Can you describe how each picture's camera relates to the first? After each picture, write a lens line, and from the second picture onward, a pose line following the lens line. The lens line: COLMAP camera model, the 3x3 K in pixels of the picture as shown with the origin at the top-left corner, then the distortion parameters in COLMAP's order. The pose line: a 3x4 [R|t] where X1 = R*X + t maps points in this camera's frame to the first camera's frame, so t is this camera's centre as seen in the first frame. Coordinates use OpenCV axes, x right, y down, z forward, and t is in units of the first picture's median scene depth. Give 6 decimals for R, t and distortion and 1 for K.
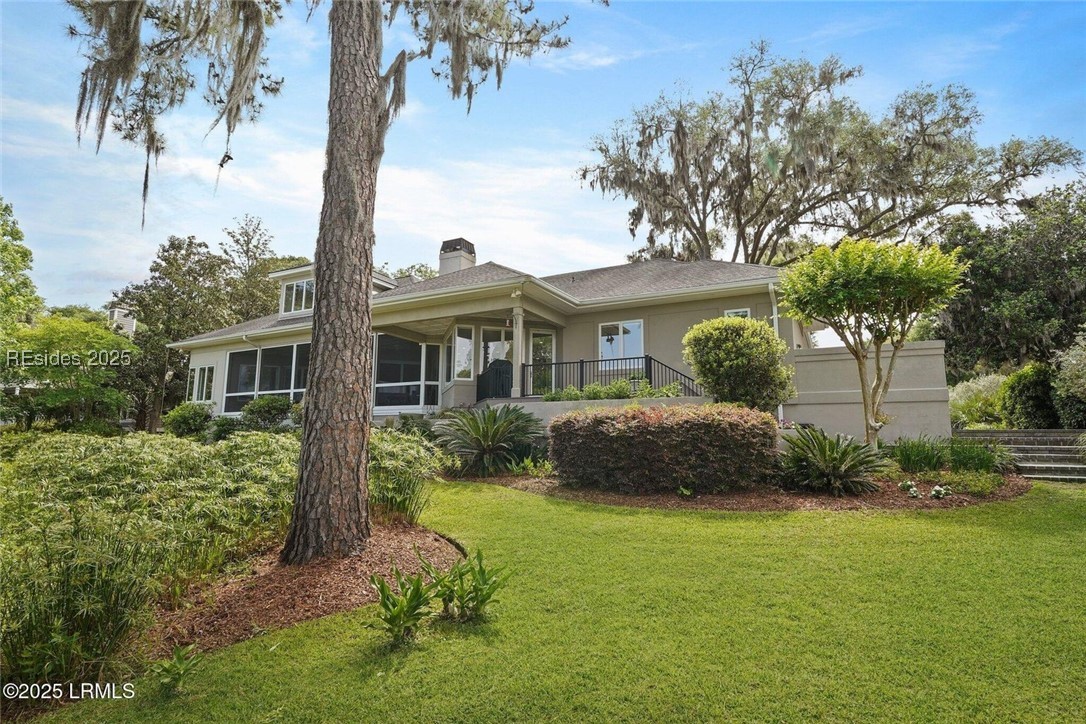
lens RADIAL K [[557.1, 0, 541.6], [0, 557.1, 362.5], [0, 0, 1]] dist [0.000967, 0.000176]
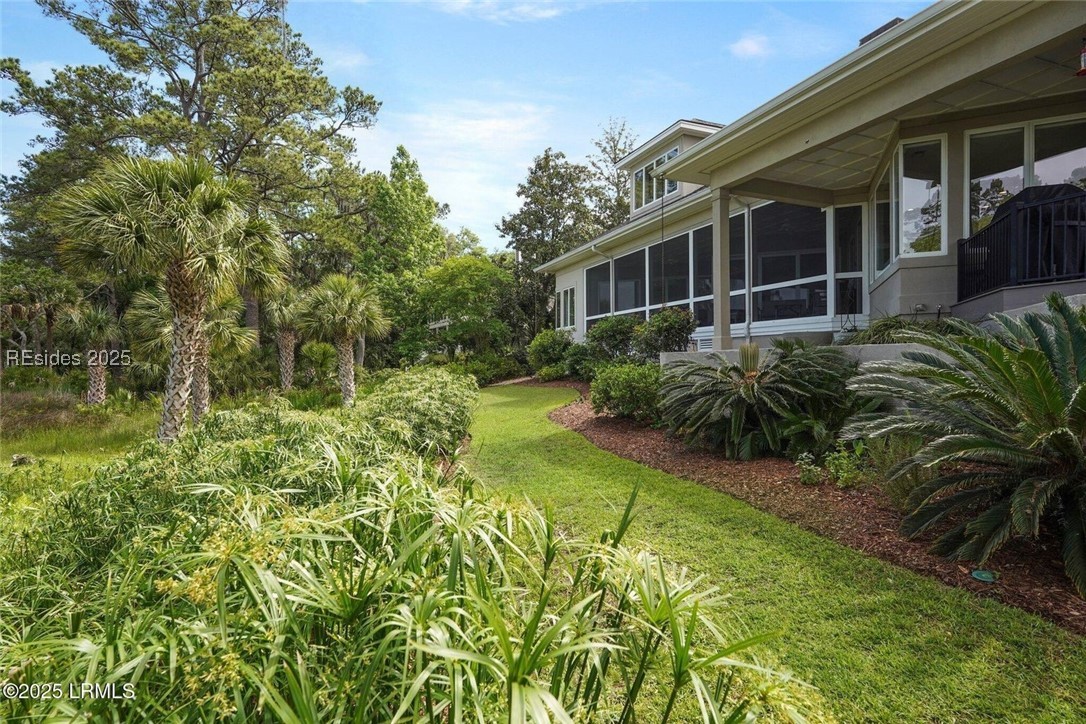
lens RADIAL K [[557.1, 0, 540.5], [0, 557.1, 363.8], [0, 0, 1]] dist [0.000967, 0.000176]
pose [[0.760759, -0.010186, -0.648954, -0.058803], [0.108107, 0.987898, 0.111226, 0.024728], [0.639967, -0.154773, 0.752653, 0.306967]]
